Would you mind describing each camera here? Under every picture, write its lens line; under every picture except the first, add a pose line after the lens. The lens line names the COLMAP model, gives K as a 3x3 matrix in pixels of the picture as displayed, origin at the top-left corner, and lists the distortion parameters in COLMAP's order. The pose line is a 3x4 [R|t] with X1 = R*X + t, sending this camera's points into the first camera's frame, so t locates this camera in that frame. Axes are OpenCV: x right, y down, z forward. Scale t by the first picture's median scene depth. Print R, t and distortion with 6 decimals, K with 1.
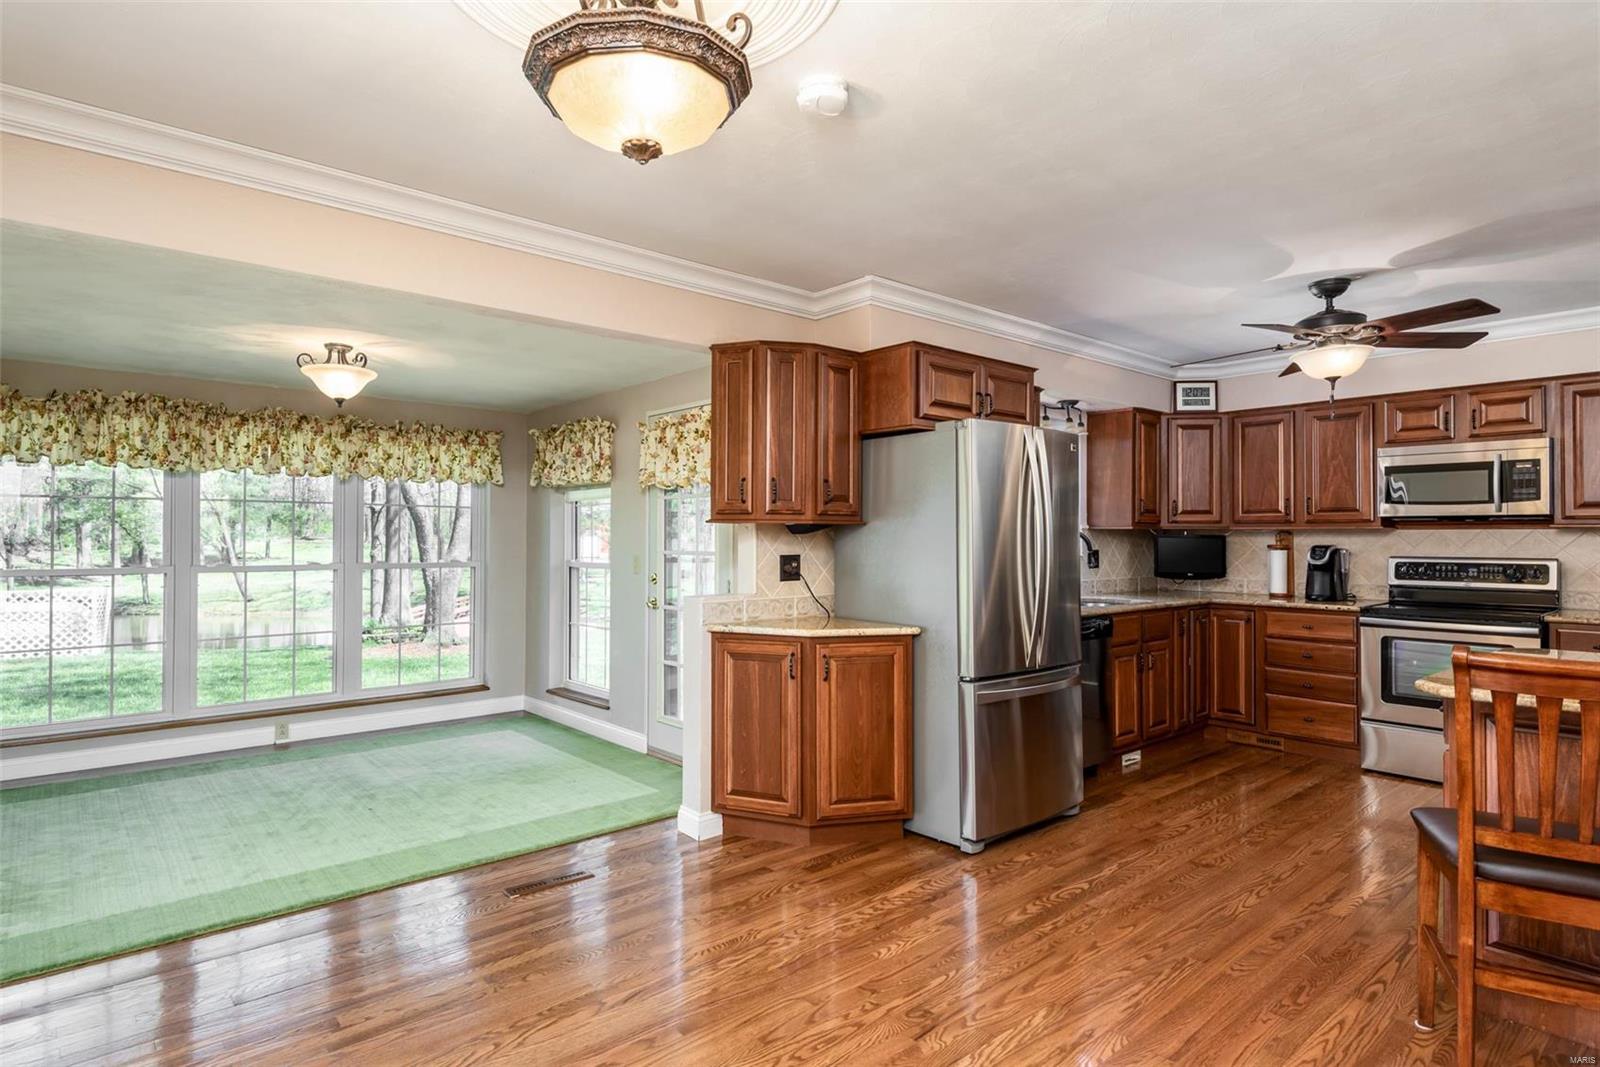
lens RADIAL K [[843.9, 0, 791.6], [0, 843.9, 526.1], [0, 0, 1]] dist [0.039397, -0.027412]
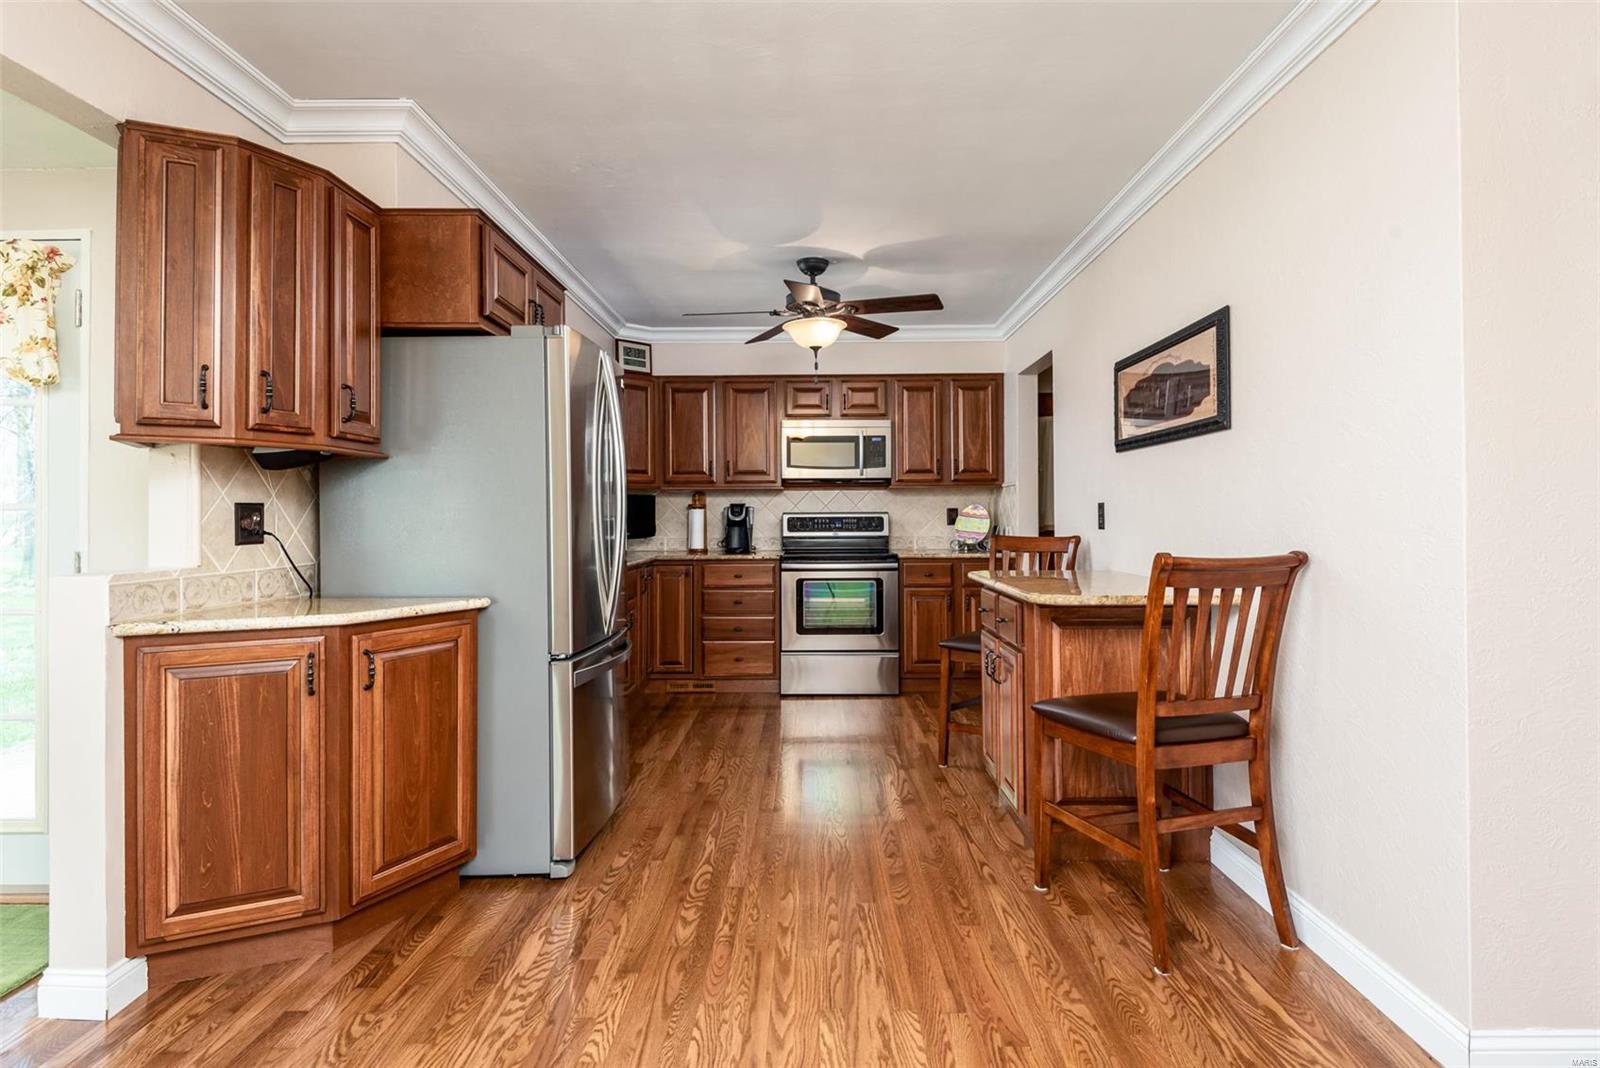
lens RADIAL K [[839.0, 0, 800.7], [0, 839.0, 508.0], [0, 0, 1]] dist [0.040153, -0.029775]
pose [[0.663255, 0.001407, 0.748393, -0.189726], [-0.003344, 0.999994, 0.001083, 0.033684], [-0.748386, -0.003221, 0.663255, 0.258763]]
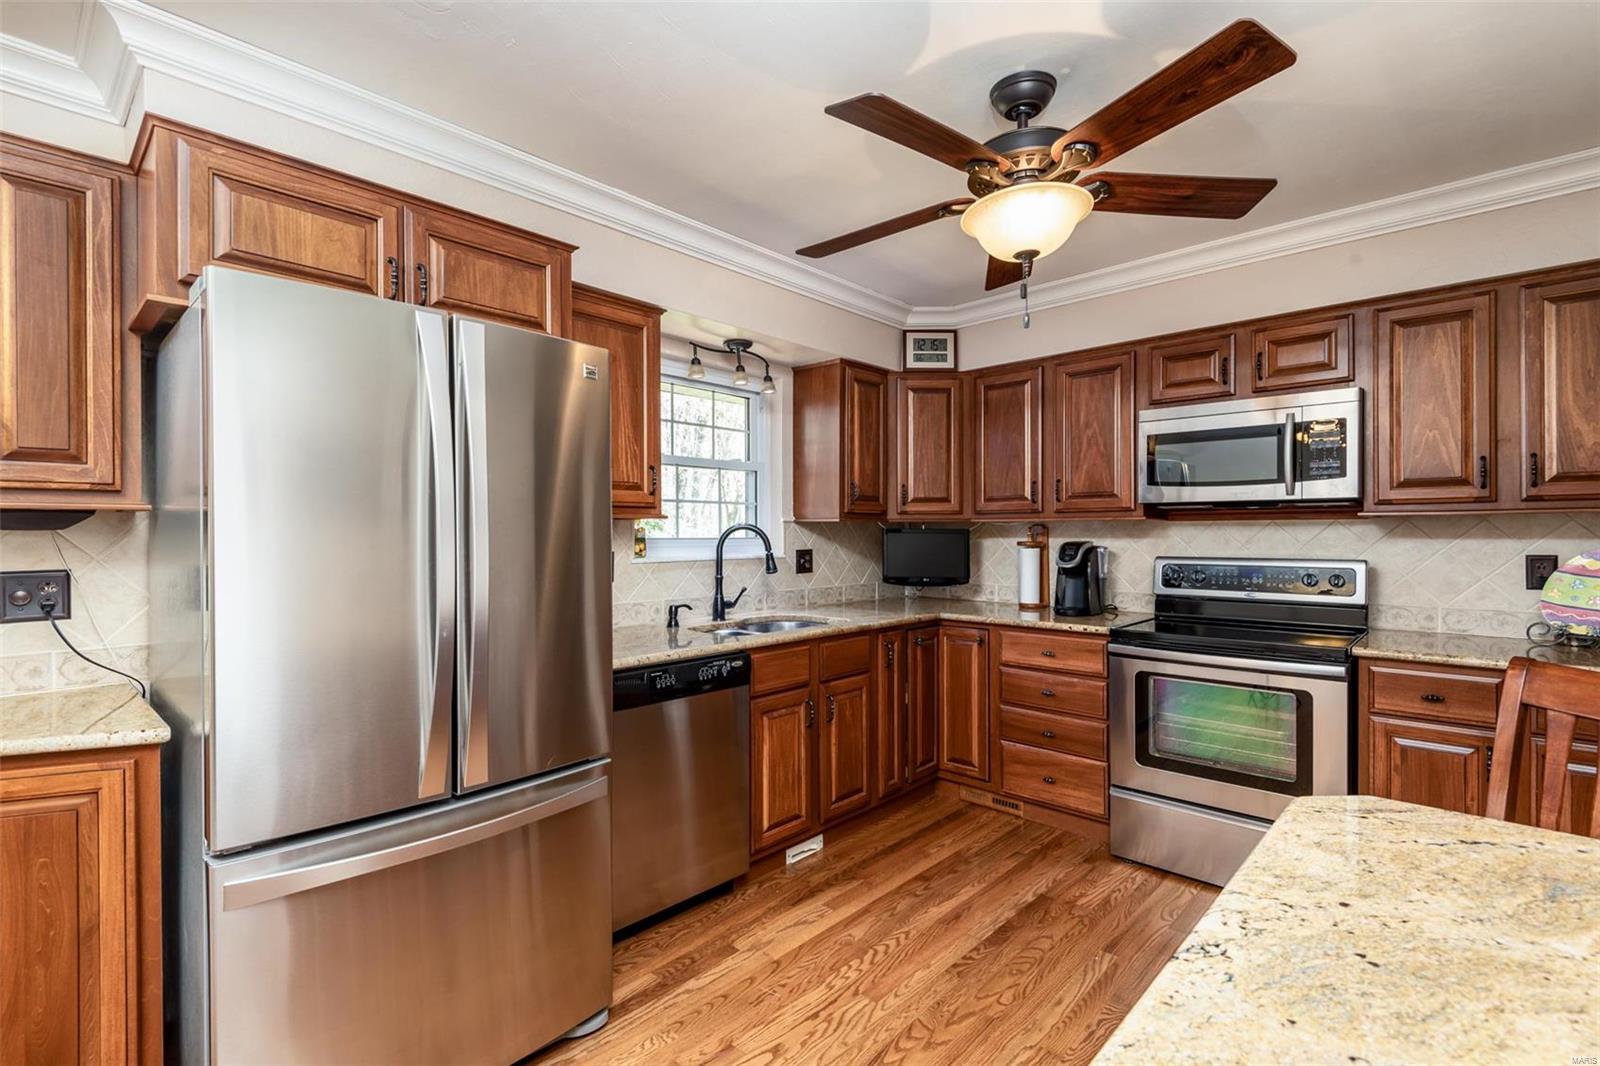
lens RADIAL K [[721.1, 0, 800.0], [0, 721.1, 533.0], [0, 0, 1]] dist [0.002868, -0.000180]
pose [[0.995032, -0.003976, 0.099478, 0.396541], [0.002796, 0.999924, 0.012004, 0.007398], [-0.099518, -0.011666, 0.994967, 0.486633]]
